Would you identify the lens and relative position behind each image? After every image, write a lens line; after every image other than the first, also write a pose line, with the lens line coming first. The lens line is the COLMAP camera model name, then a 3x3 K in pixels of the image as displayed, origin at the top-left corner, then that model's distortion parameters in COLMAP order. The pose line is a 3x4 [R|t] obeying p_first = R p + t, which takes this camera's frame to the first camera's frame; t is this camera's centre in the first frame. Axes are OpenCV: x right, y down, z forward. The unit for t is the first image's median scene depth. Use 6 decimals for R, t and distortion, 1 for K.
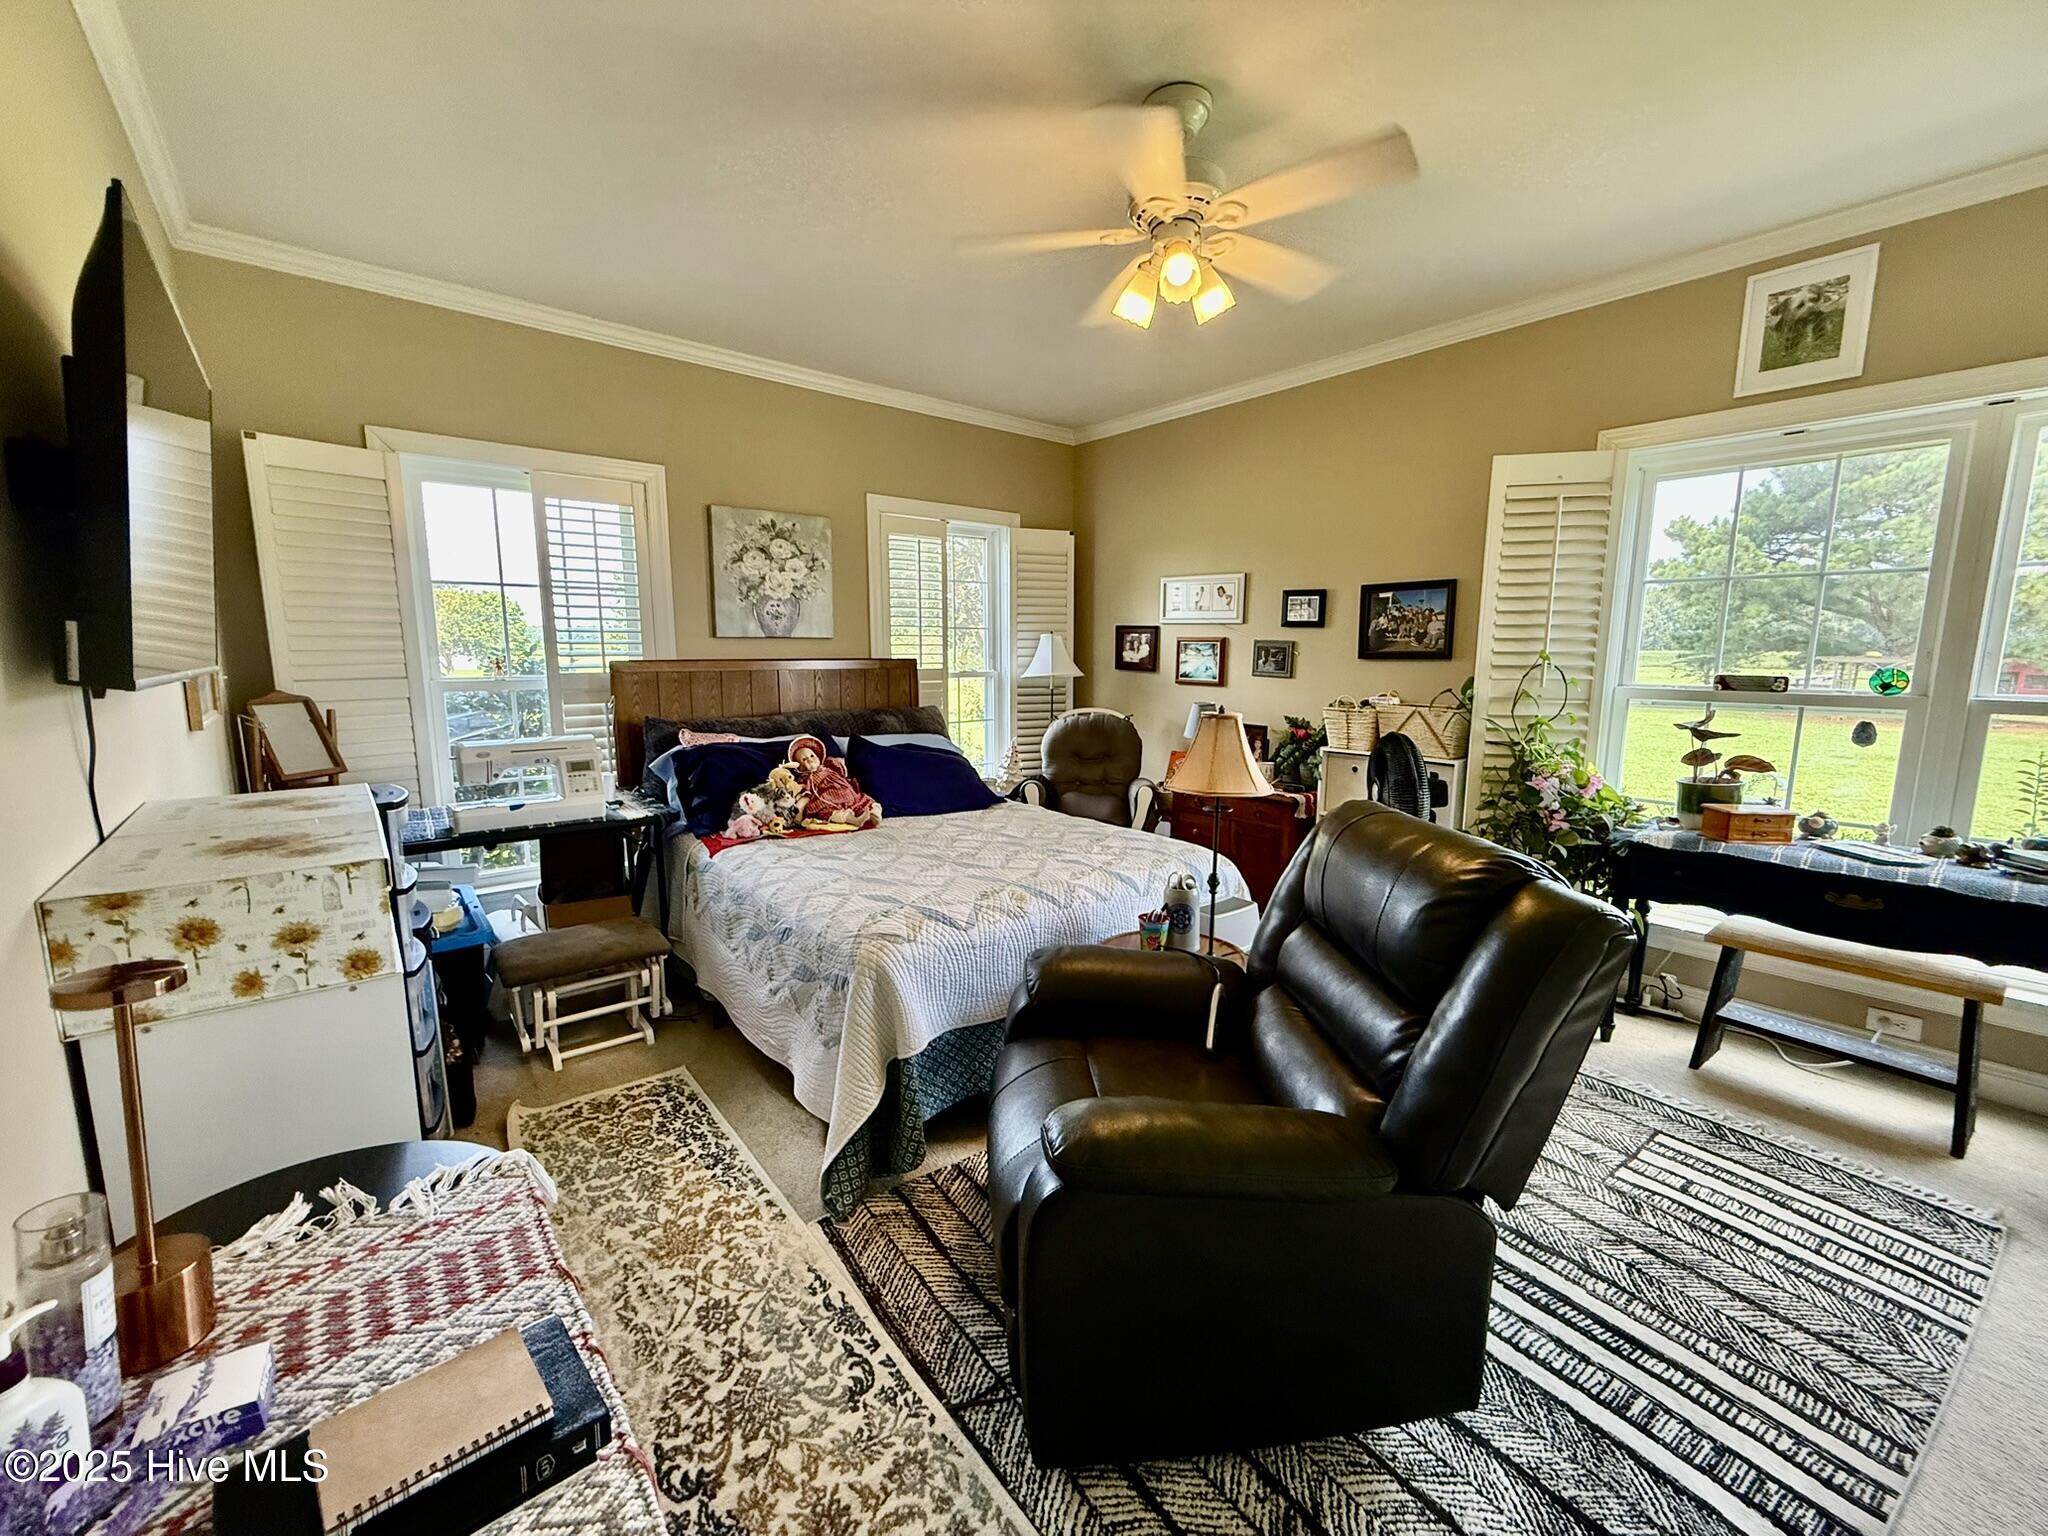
lens RADIAL K [[816.4, 0, 1023.4], [0, 816.4, 766.1], [0, 0, 1]] dist [-0.000070, -0.000213]
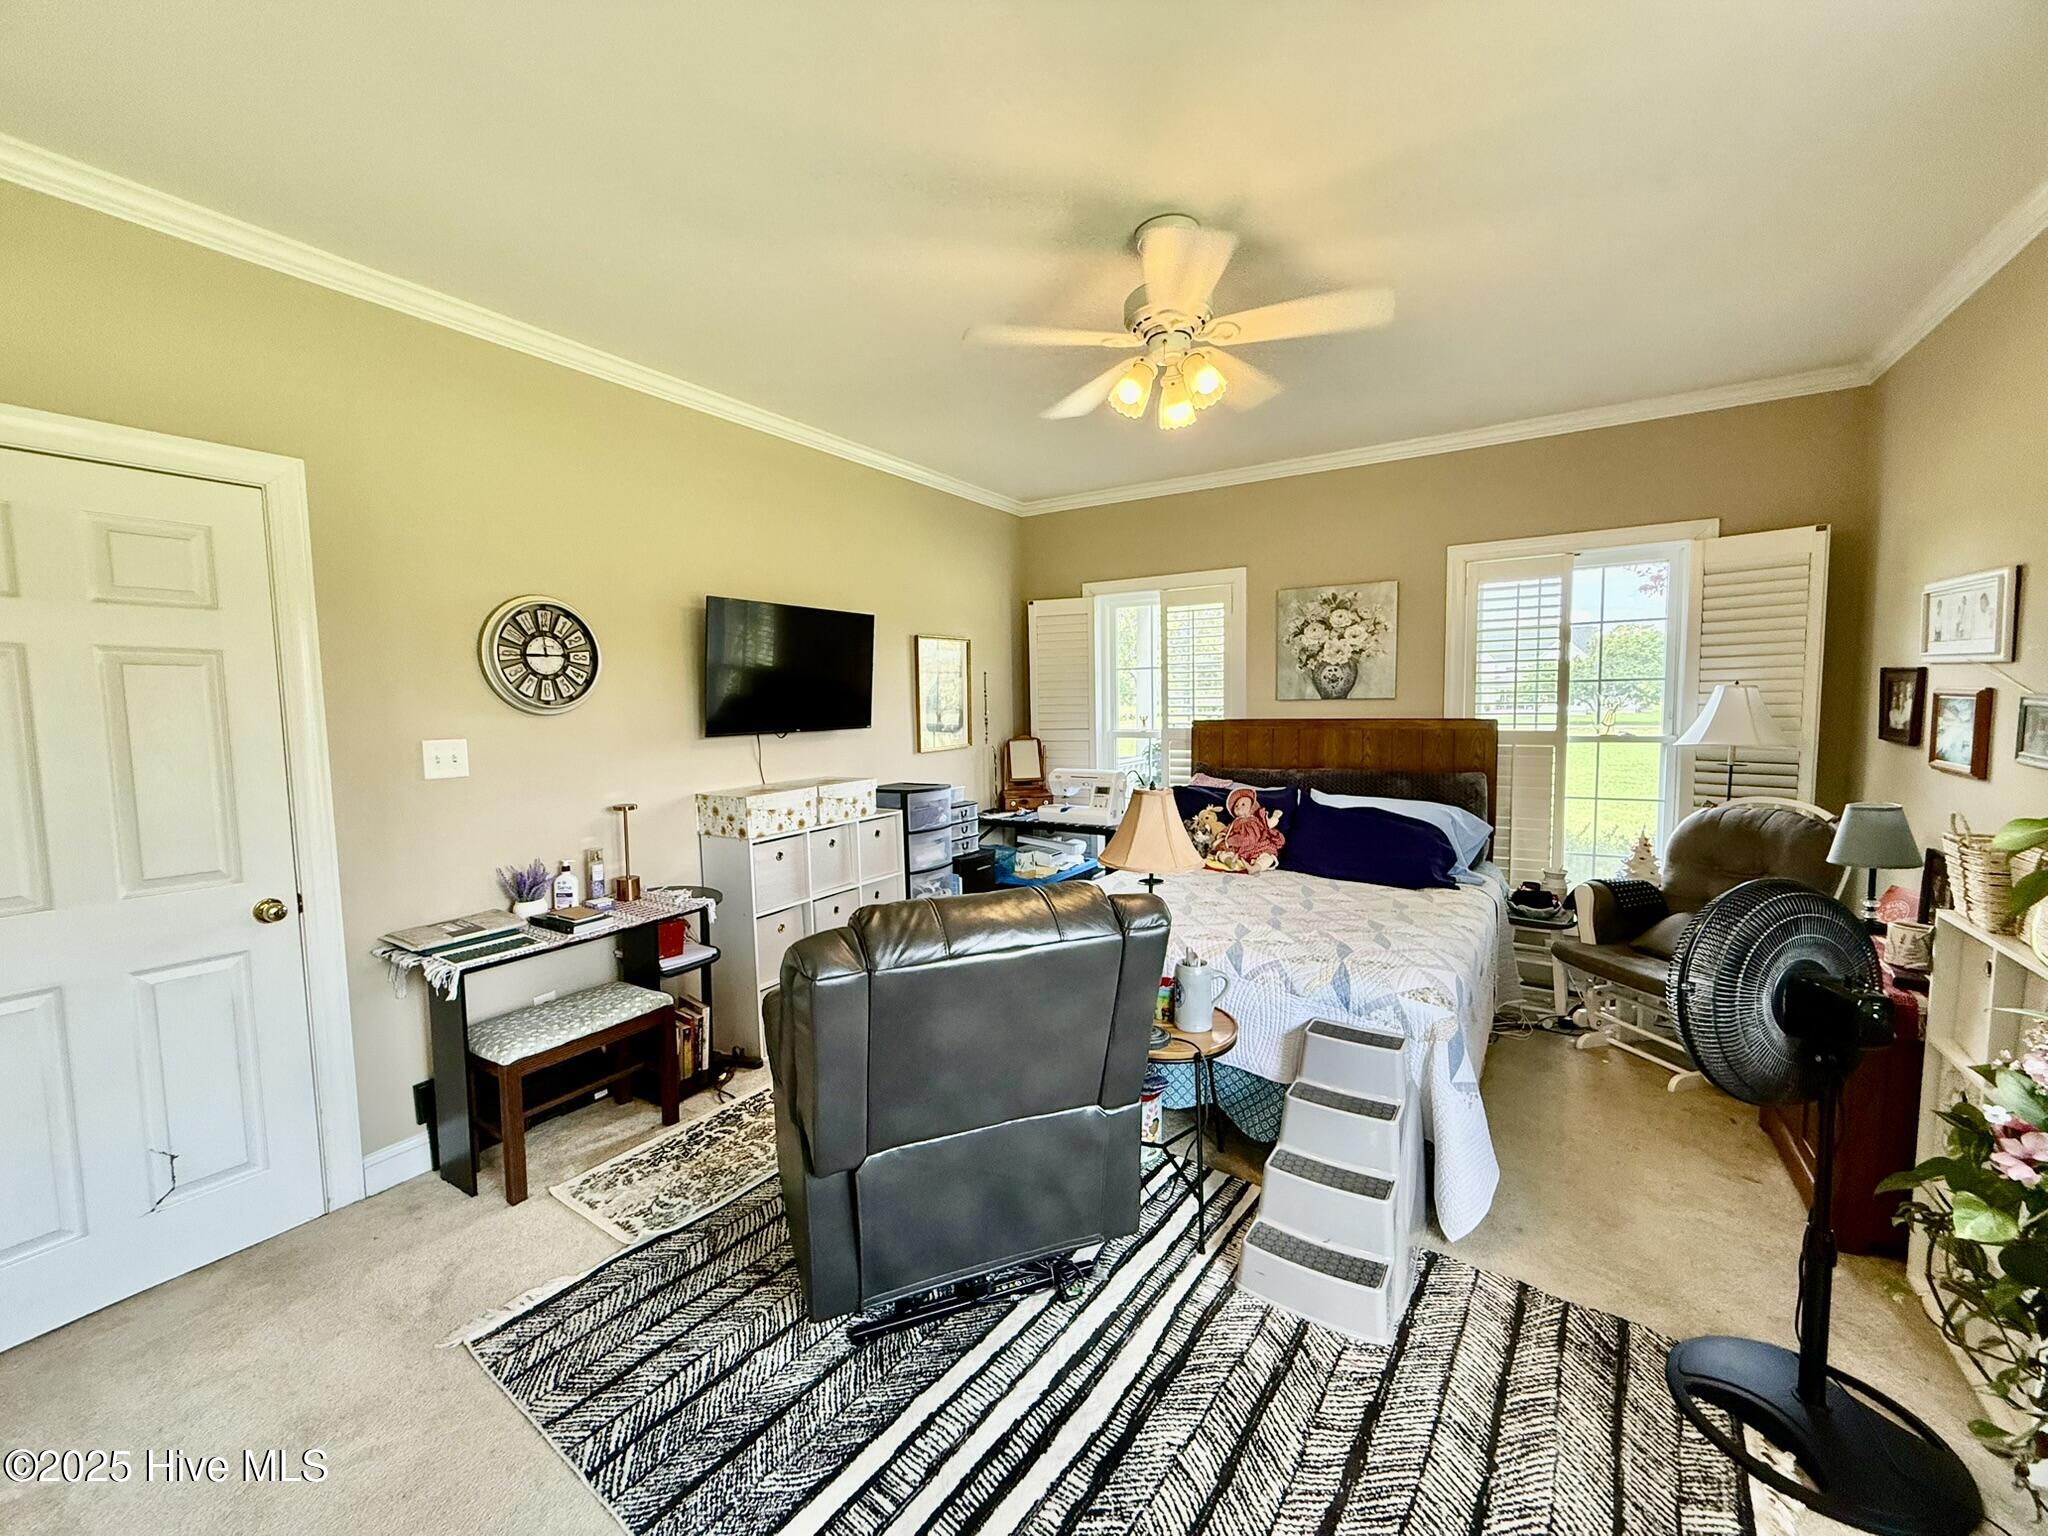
lens RADIAL K [[816.4, 0, 1023.4], [0, 816.4, 766.1], [0, 0, 1]] dist [-0.000070, -0.000213]
pose [[0.312522, 0.068755, -0.947419, 0.636773], [-0.117536, 0.992512, 0.033256, -0.059157], [0.942611, 0.100962, 0.318263, 0.284859]]
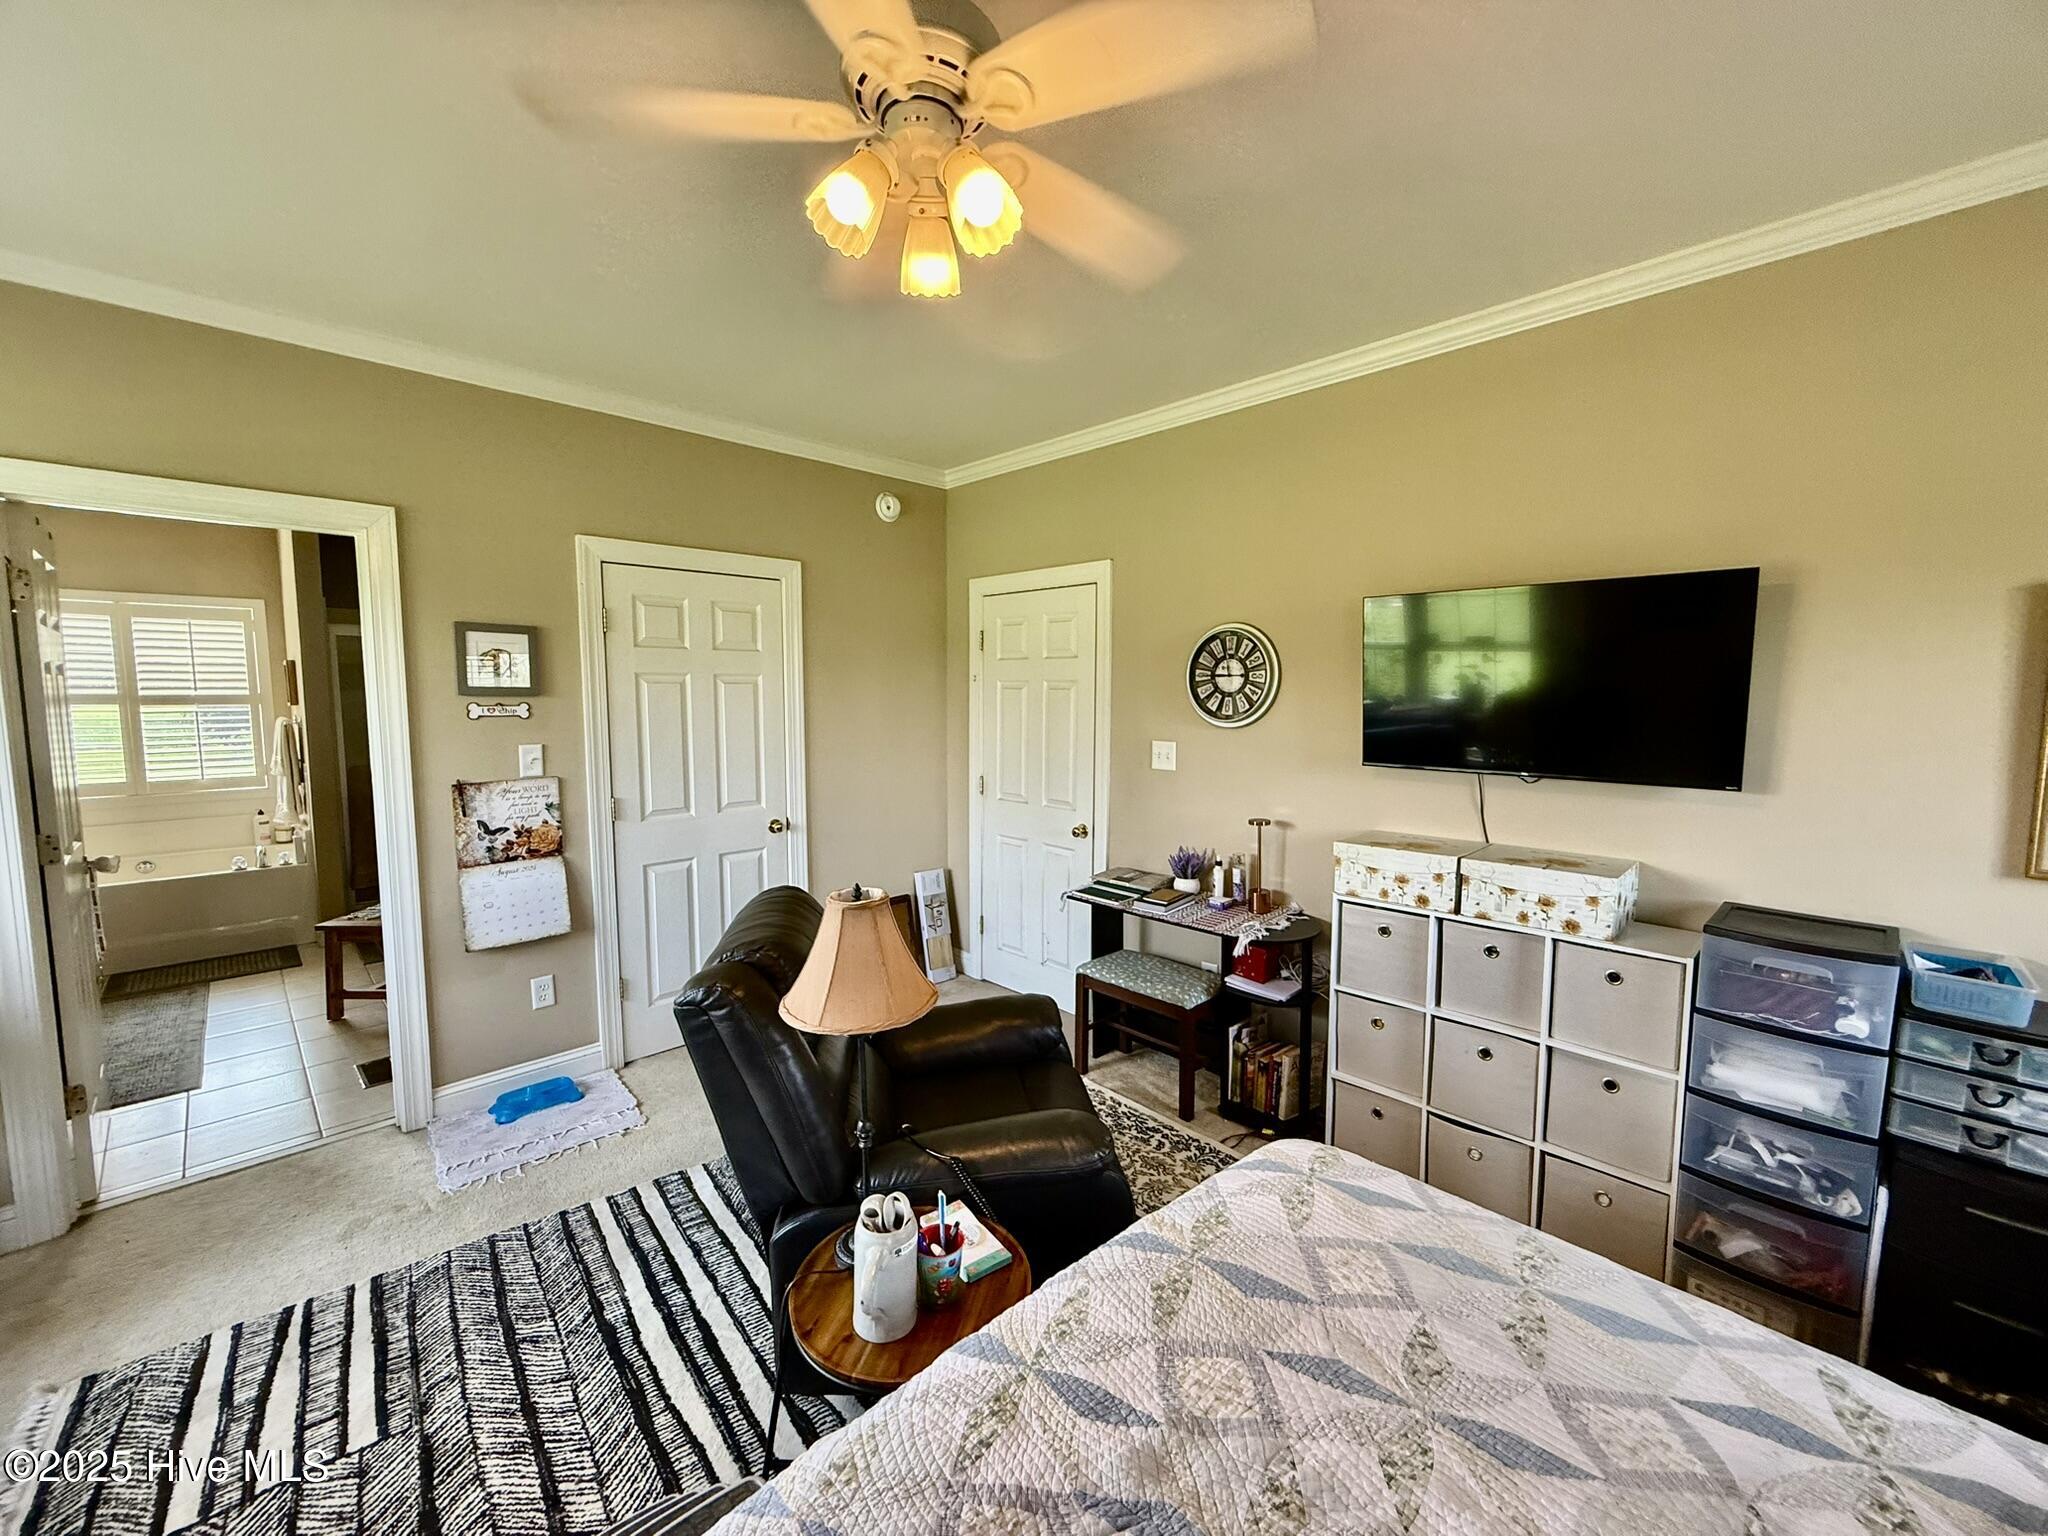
lens RADIAL K [[816.4, 0, 1023.4], [0, 816.4, 766.1], [0, 0, 1]] dist [-0.000070, -0.000213]
pose [[-0.996949, 0.001966, -0.078031, 0.085431], [-0.016520, 0.971723, 0.235545, -0.184042], [0.076288, 0.236116, -0.968726, 0.907205]]
